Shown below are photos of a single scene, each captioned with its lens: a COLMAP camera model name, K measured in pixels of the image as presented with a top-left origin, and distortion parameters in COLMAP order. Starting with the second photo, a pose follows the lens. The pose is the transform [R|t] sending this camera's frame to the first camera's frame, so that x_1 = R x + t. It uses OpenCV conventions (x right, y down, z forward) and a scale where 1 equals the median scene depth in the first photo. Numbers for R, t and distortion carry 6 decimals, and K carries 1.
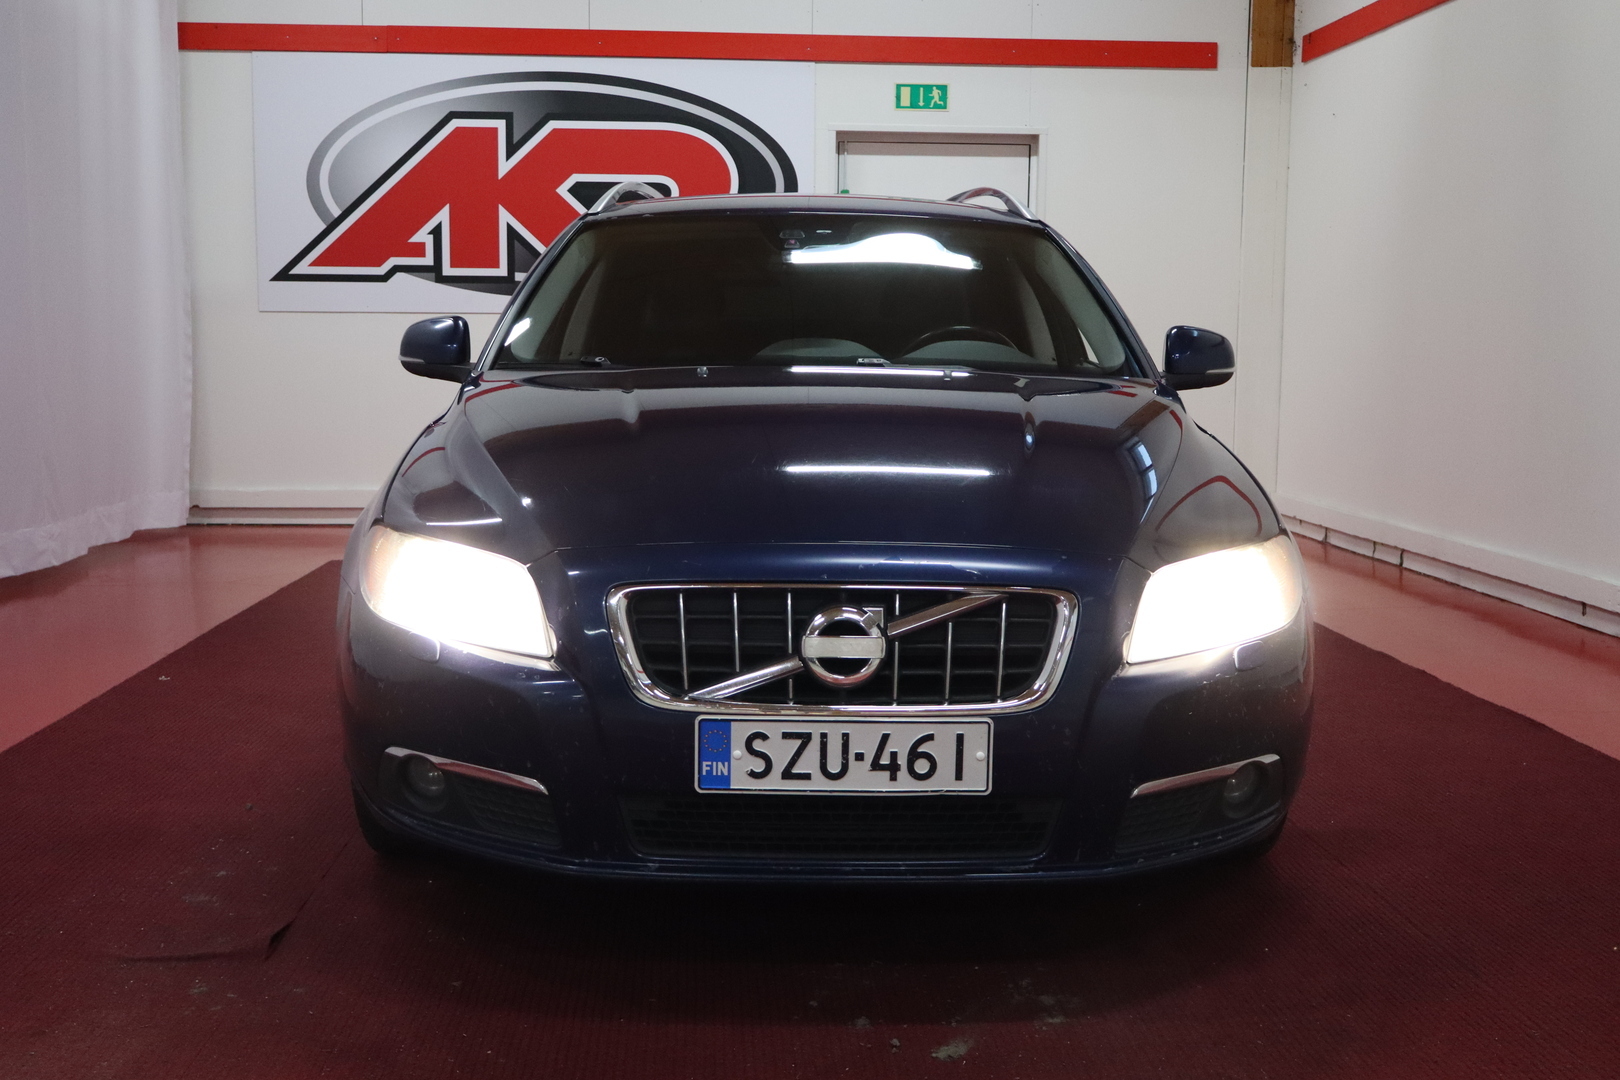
lens RADIAL K [[1653.4, 0, 806.2], [0, 1653.4, 525.5], [0, 0, 1]] dist [-0.041323, 0.000000]
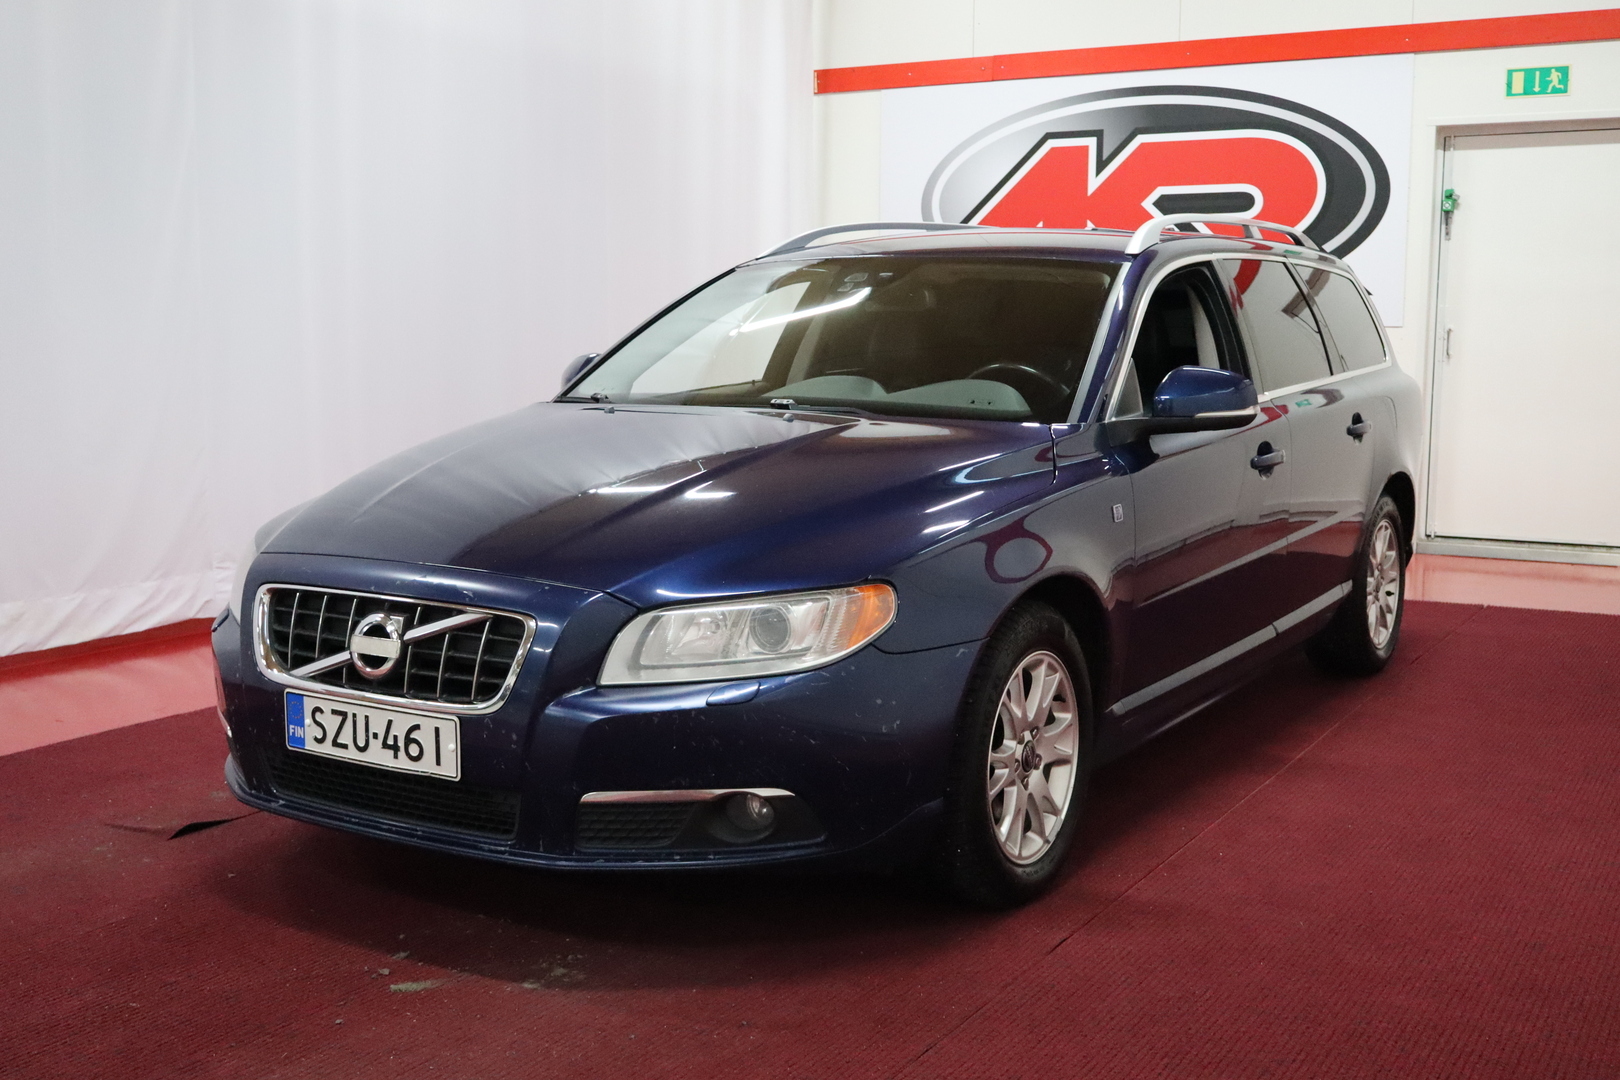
lens RADIAL K [[1653.4, 0, 805.4], [0, 1653.4, 552.1], [0, 0, 1]] dist [-0.041323, 0.000000]
pose [[0.850260, 0.059863, -0.522948, 0.929587], [-0.050214, 0.998206, 0.032624, -0.052240], [0.523963, -0.001480, 0.851740, 0.121158]]
